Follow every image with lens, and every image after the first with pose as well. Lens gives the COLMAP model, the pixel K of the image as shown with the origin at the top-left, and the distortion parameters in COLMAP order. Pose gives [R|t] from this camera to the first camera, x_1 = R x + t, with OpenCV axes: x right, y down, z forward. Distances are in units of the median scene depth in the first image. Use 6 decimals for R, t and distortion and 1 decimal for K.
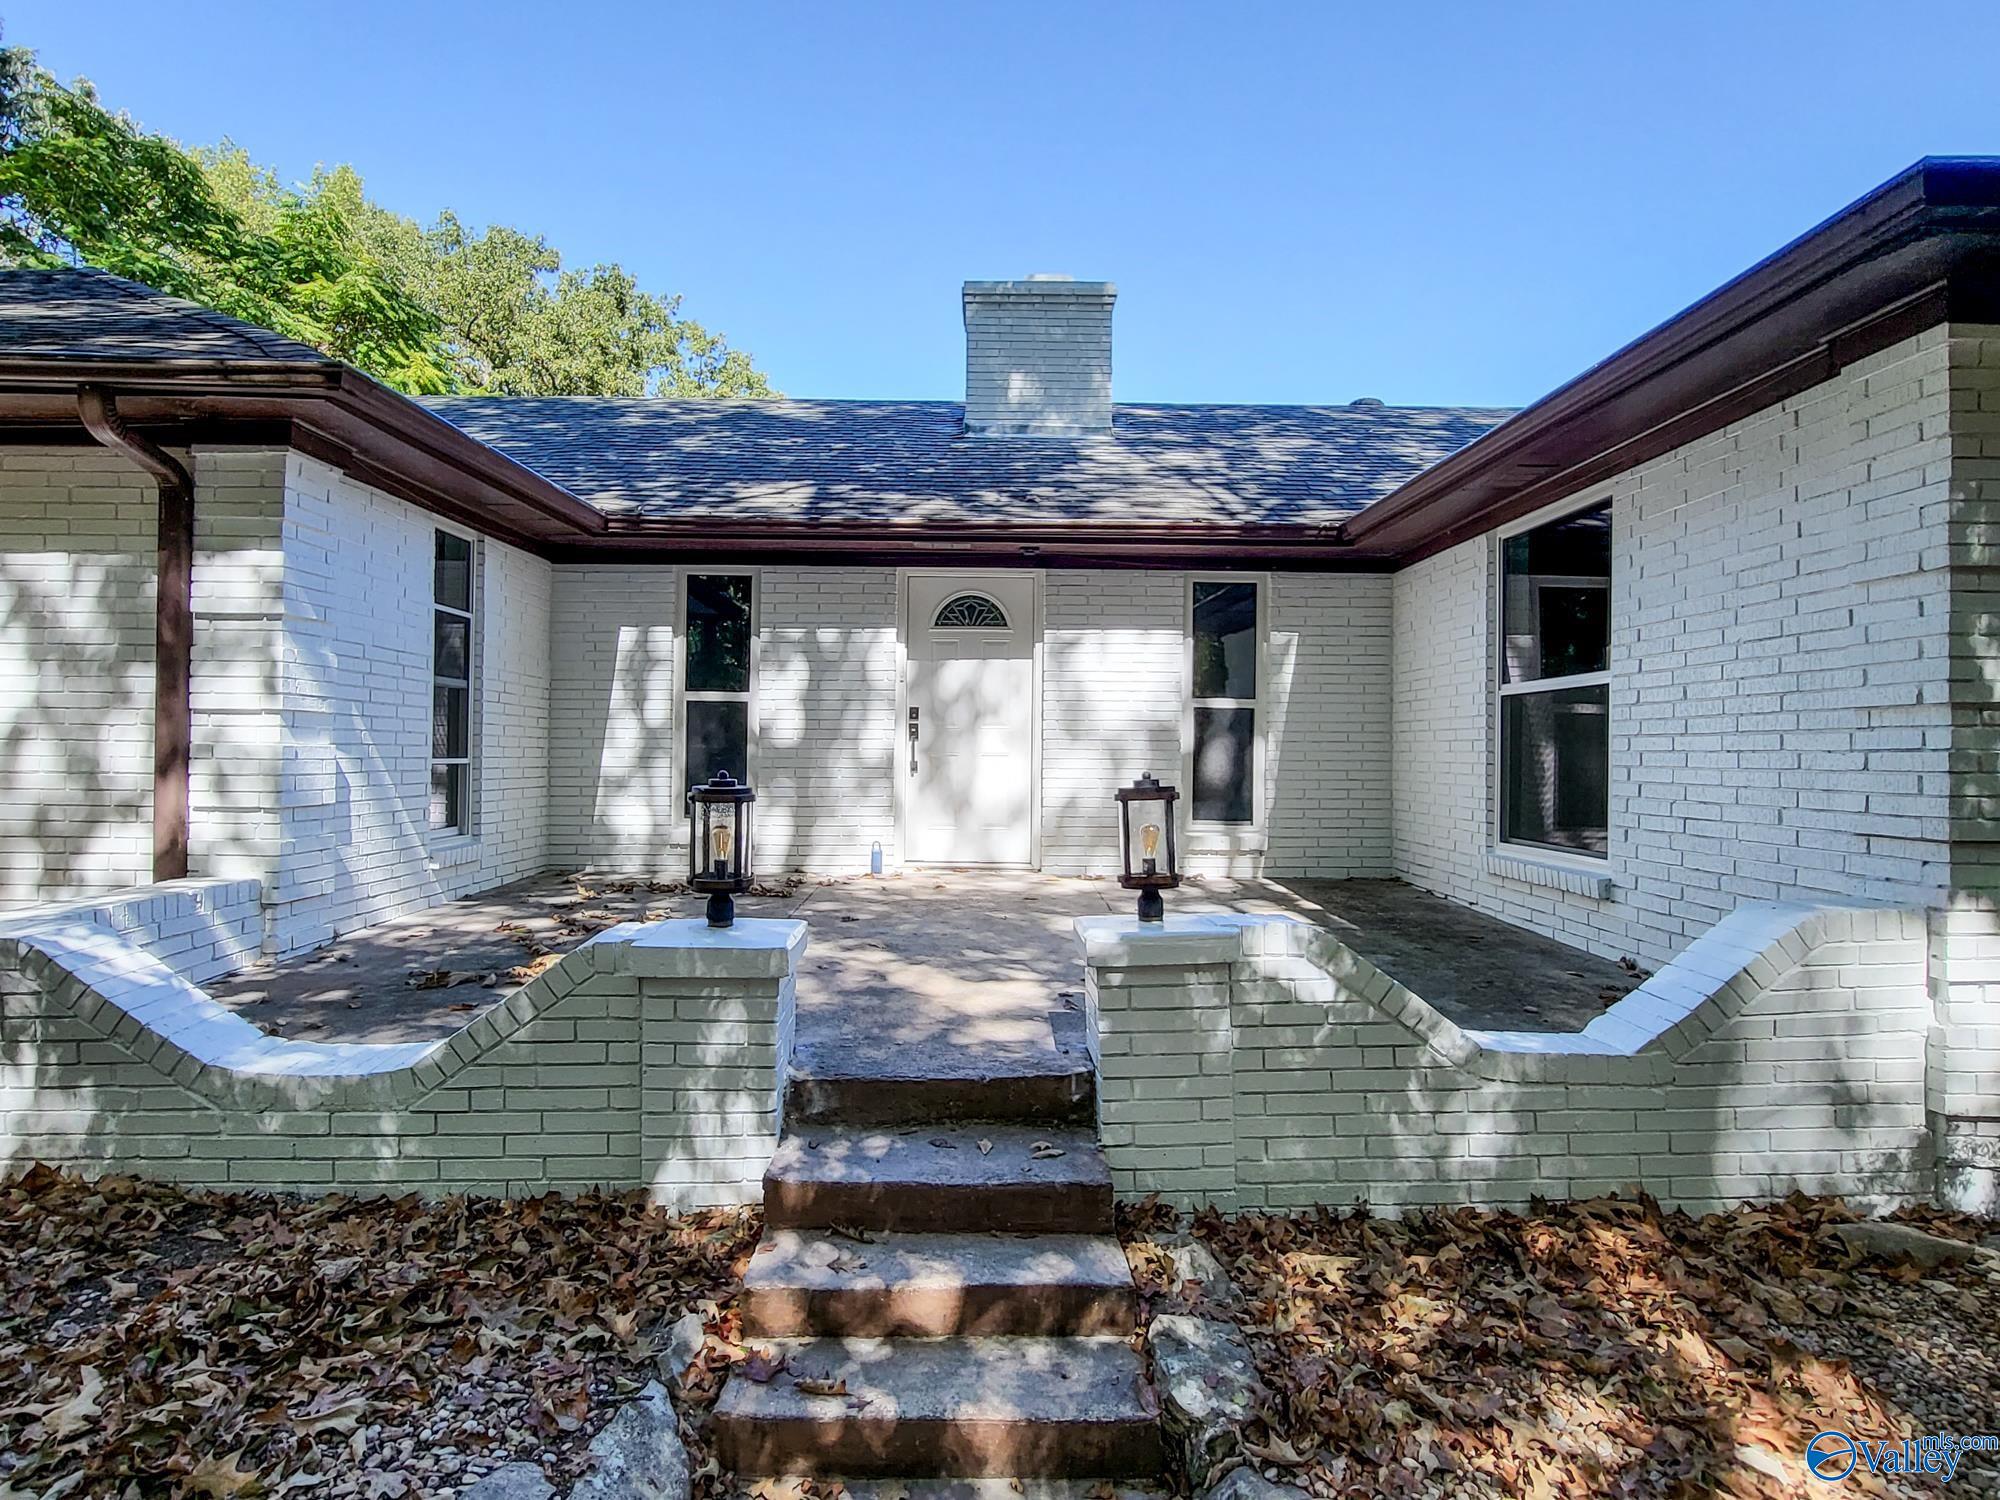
lens RADIAL K [[1095.2, 0, 983.8], [0, 1095.2, 751.6], [0, 0, 1]] dist [-0.001867, -0.002111]
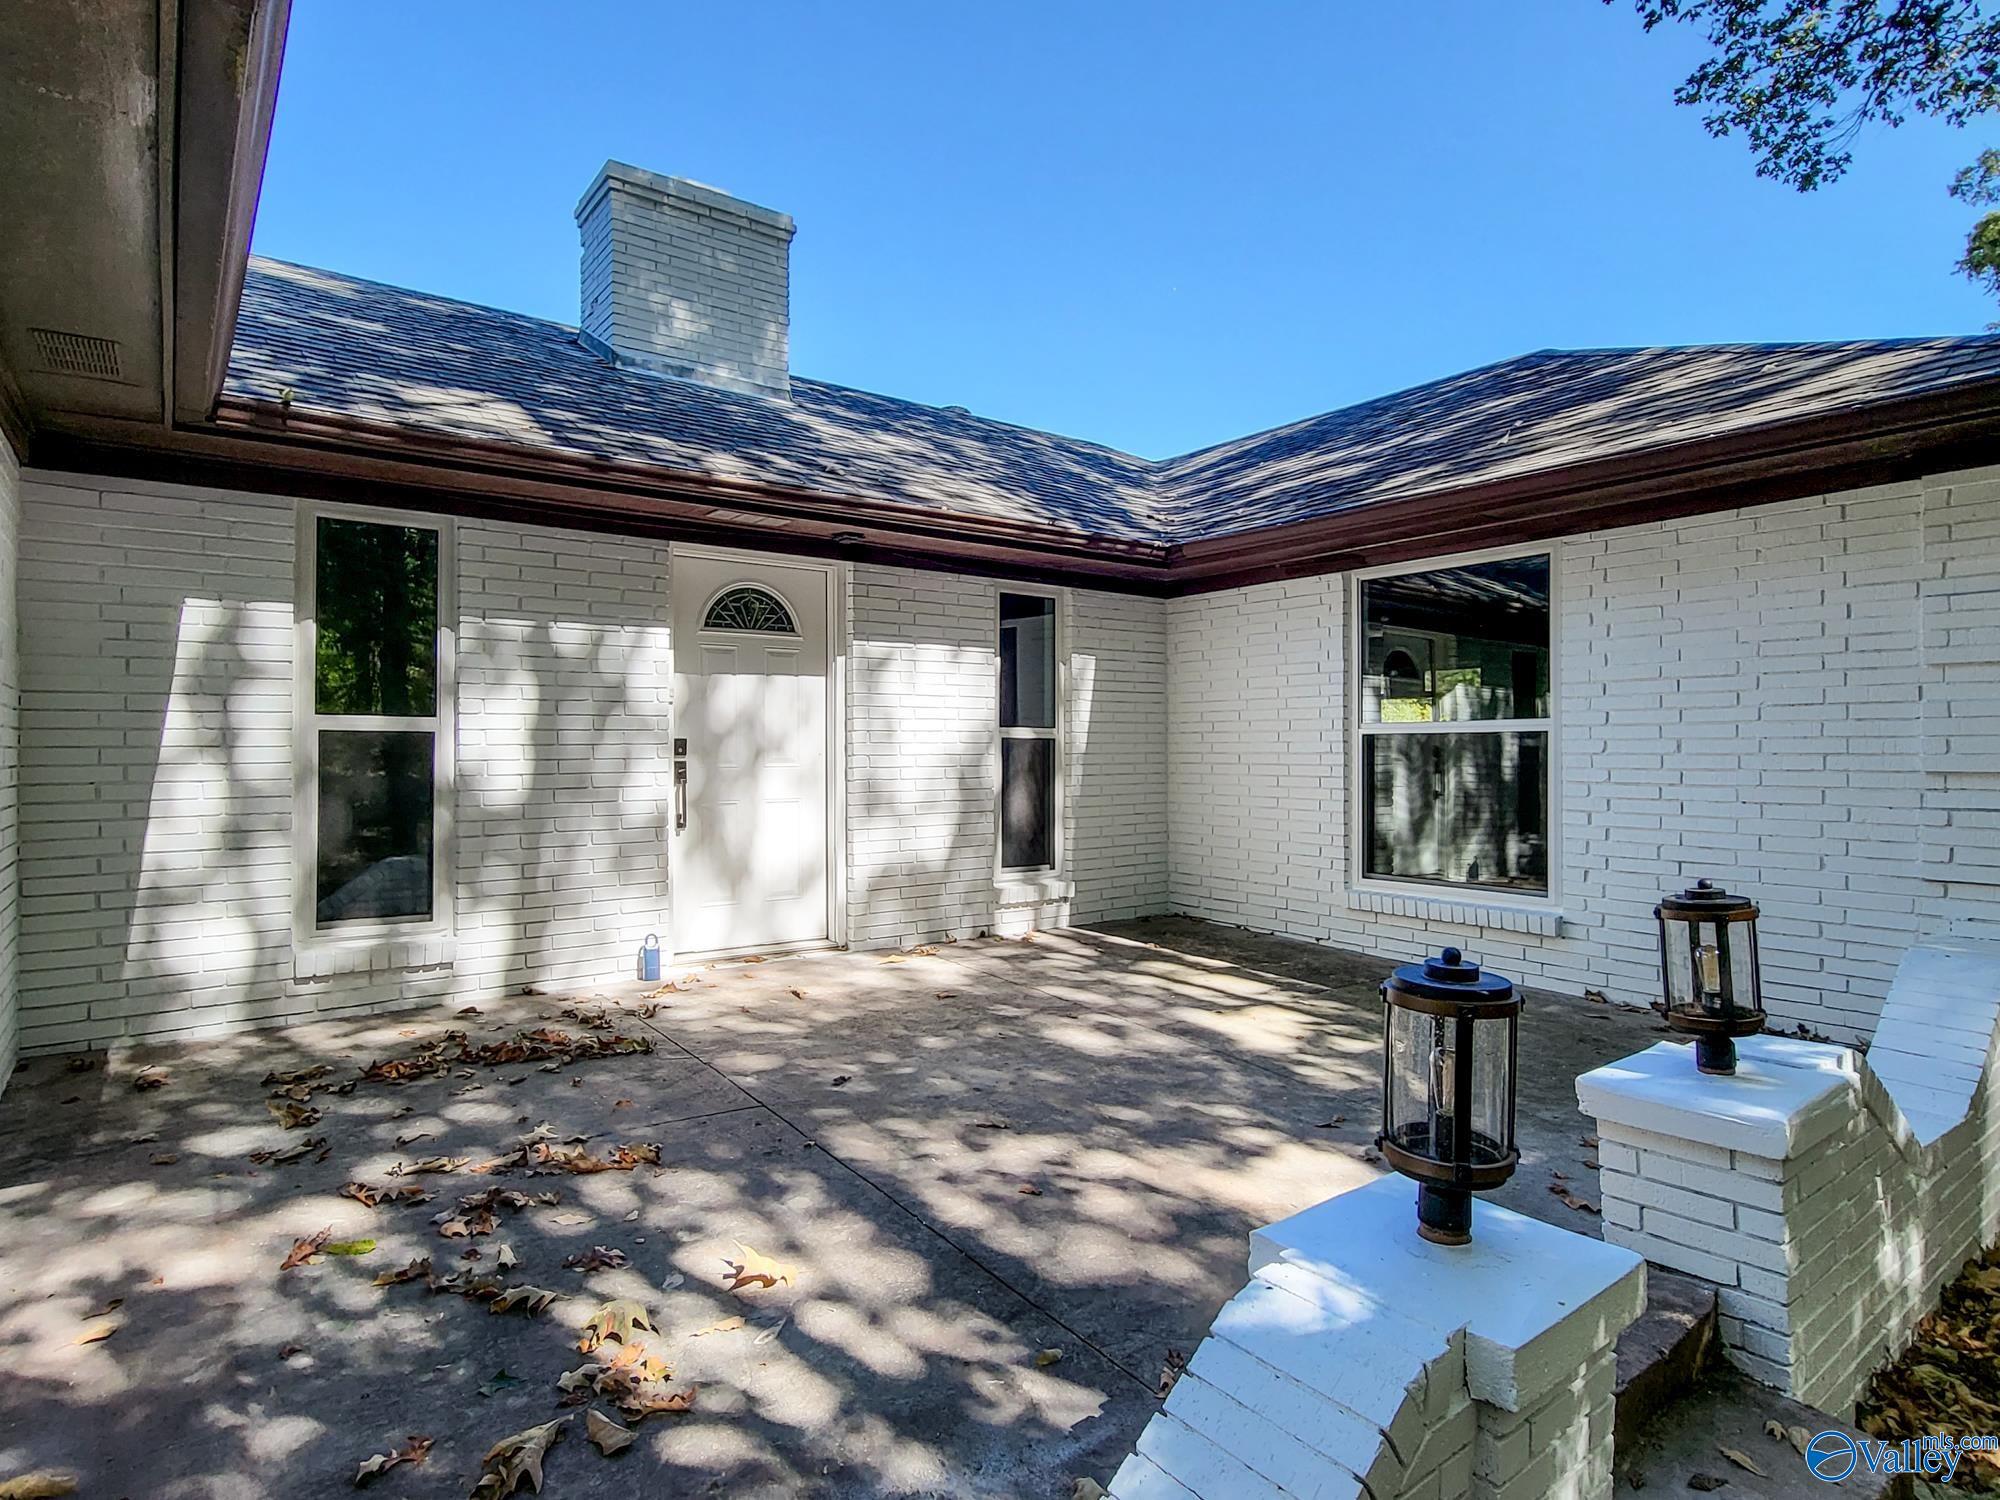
lens RADIAL K [[1095.2, 0, 983.8], [0, 1095.2, 751.6], [0, 0, 1]] dist [-0.001867, -0.002111]
pose [[0.806185, -0.012435, 0.591533, -0.331756], [0.008155, 0.999918, 0.009906, -0.038527], [-0.591607, -0.003162, 0.806220, 0.313628]]
